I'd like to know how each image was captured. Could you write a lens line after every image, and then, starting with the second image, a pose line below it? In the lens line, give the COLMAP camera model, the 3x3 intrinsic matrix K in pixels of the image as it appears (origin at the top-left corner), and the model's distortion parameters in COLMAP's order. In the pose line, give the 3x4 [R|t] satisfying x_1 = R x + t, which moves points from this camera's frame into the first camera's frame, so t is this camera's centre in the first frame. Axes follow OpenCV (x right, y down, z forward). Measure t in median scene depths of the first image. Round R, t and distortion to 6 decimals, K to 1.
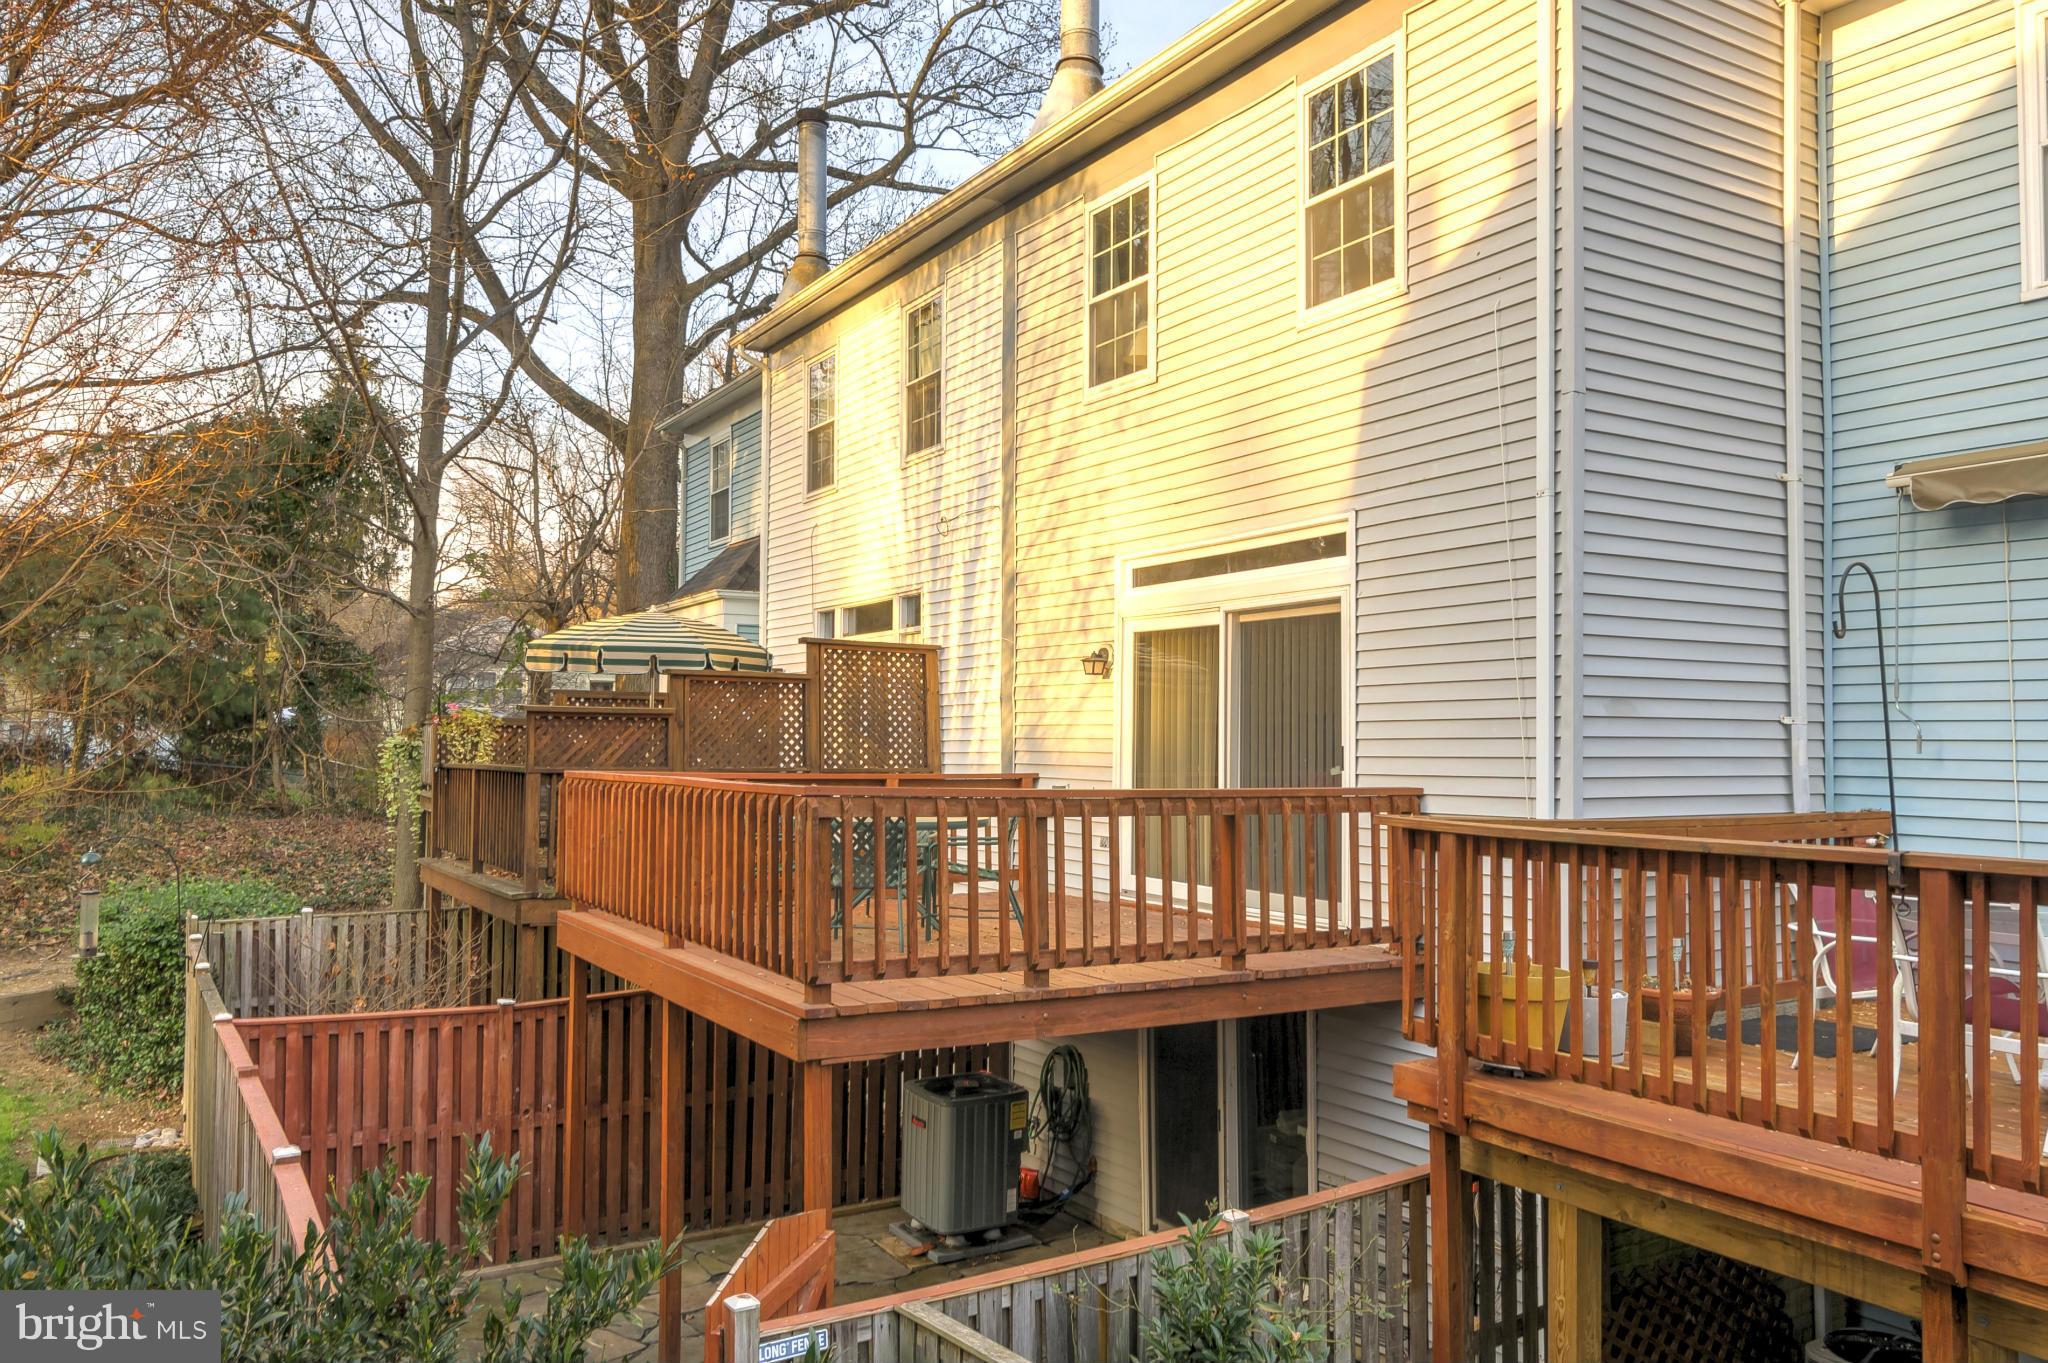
lens RADIAL K [[1478.4, 0, 1024.0], [0, 1478.4, 681.5], [0, 0, 1]] dist [0.002642, 0.000611]
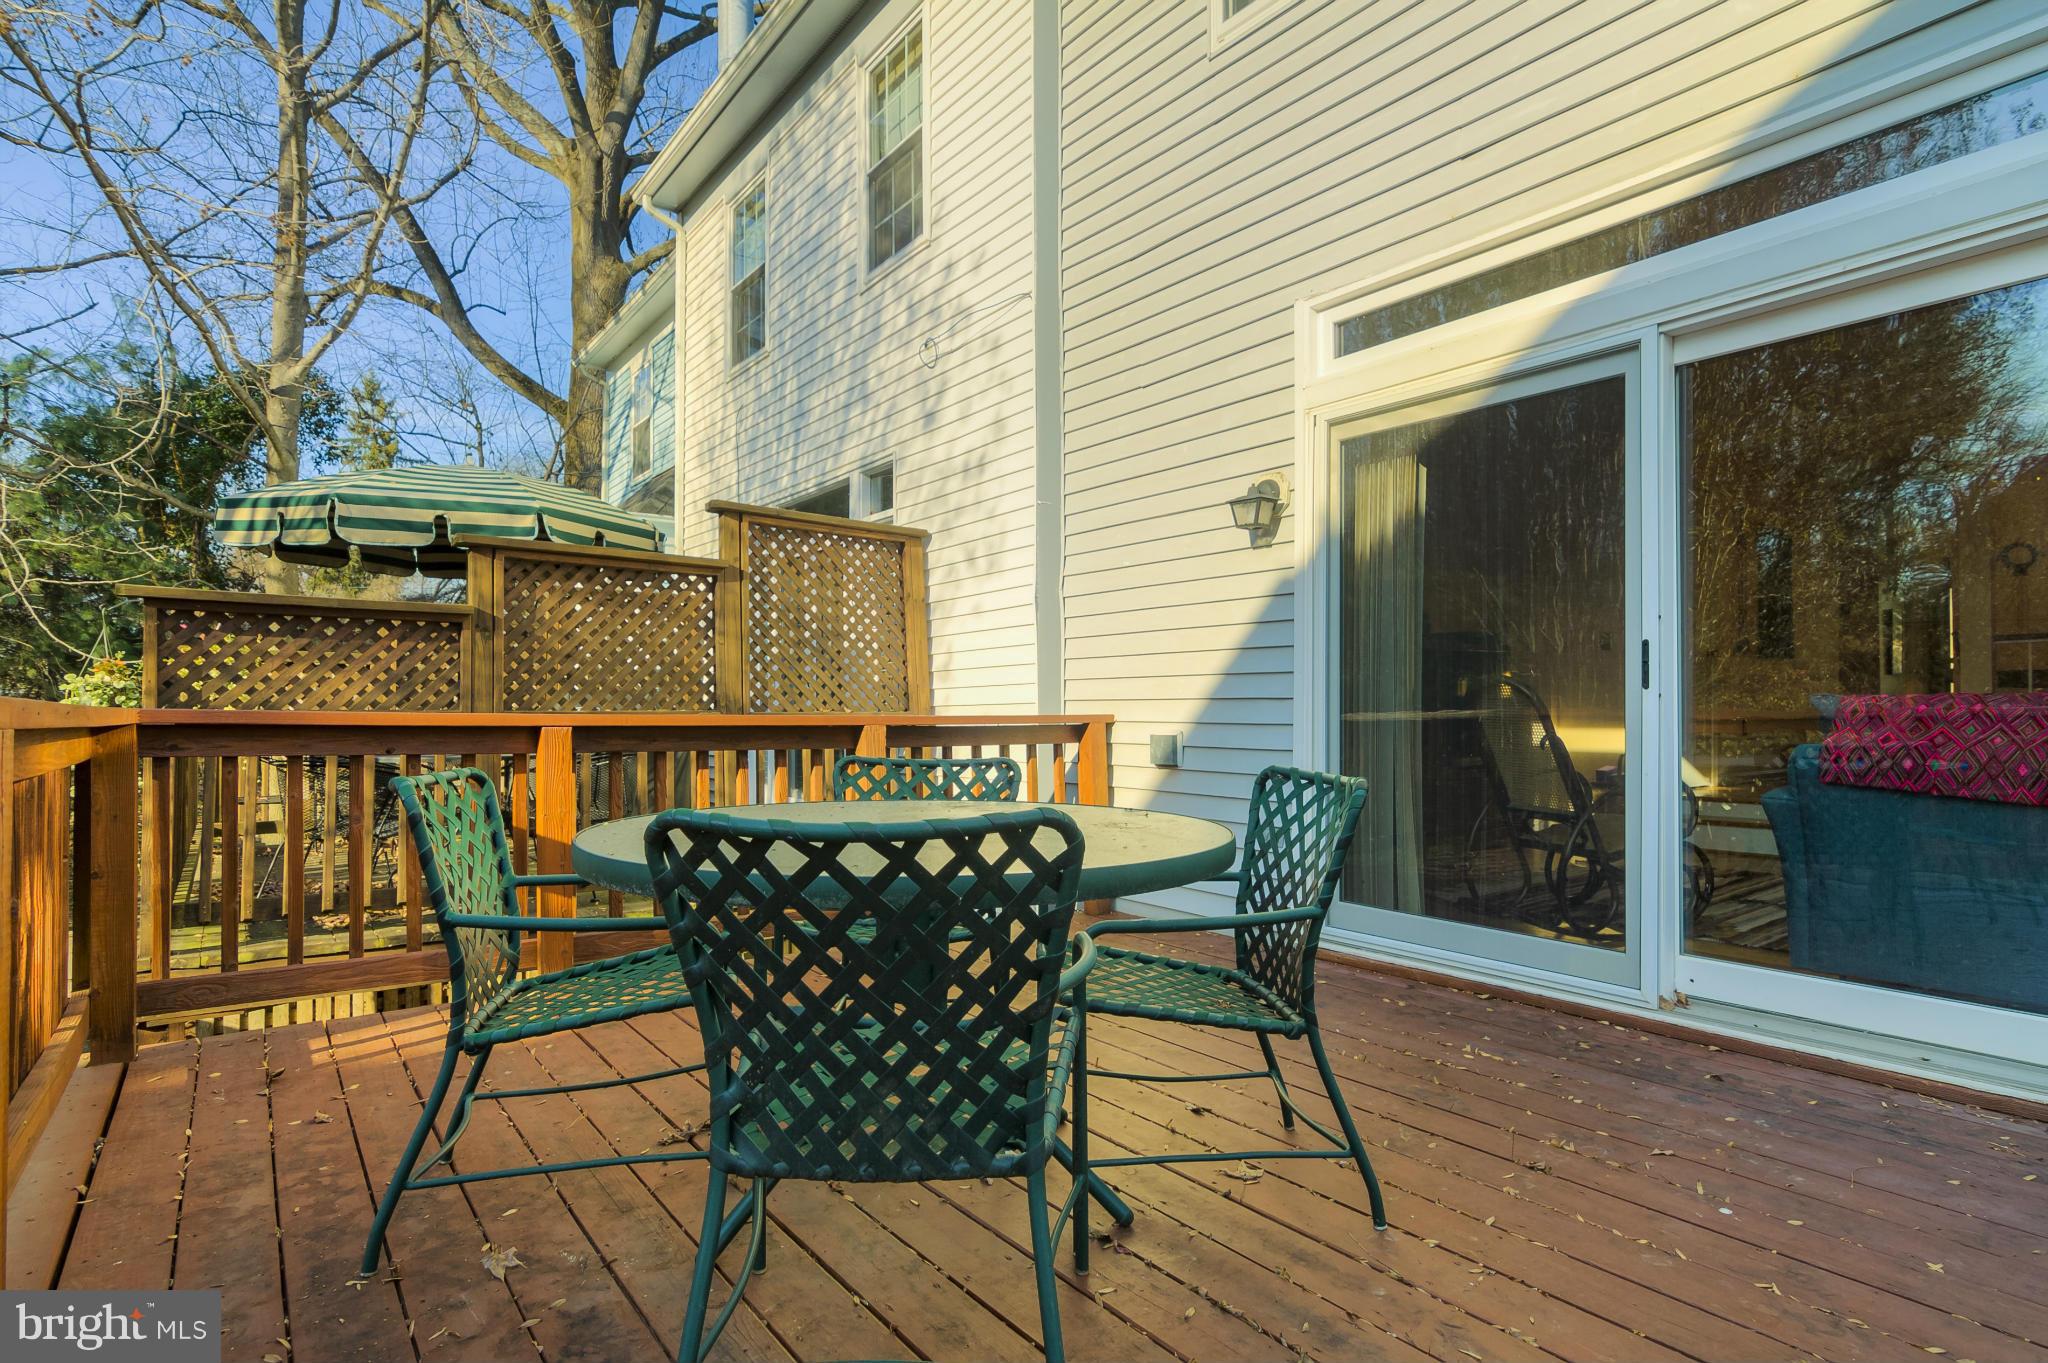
lens RADIAL K [[1074.6, 0, 1024.0], [0, 1074.6, 681.5], [0, 0, 1]] dist [-0.001270, -0.000186]
pose [[0.995037, -0.006335, 0.099303, -0.063879], [0.005129, 0.999910, 0.012392, 0.039420], [-0.099373, -0.011821, 0.994980, 0.527988]]
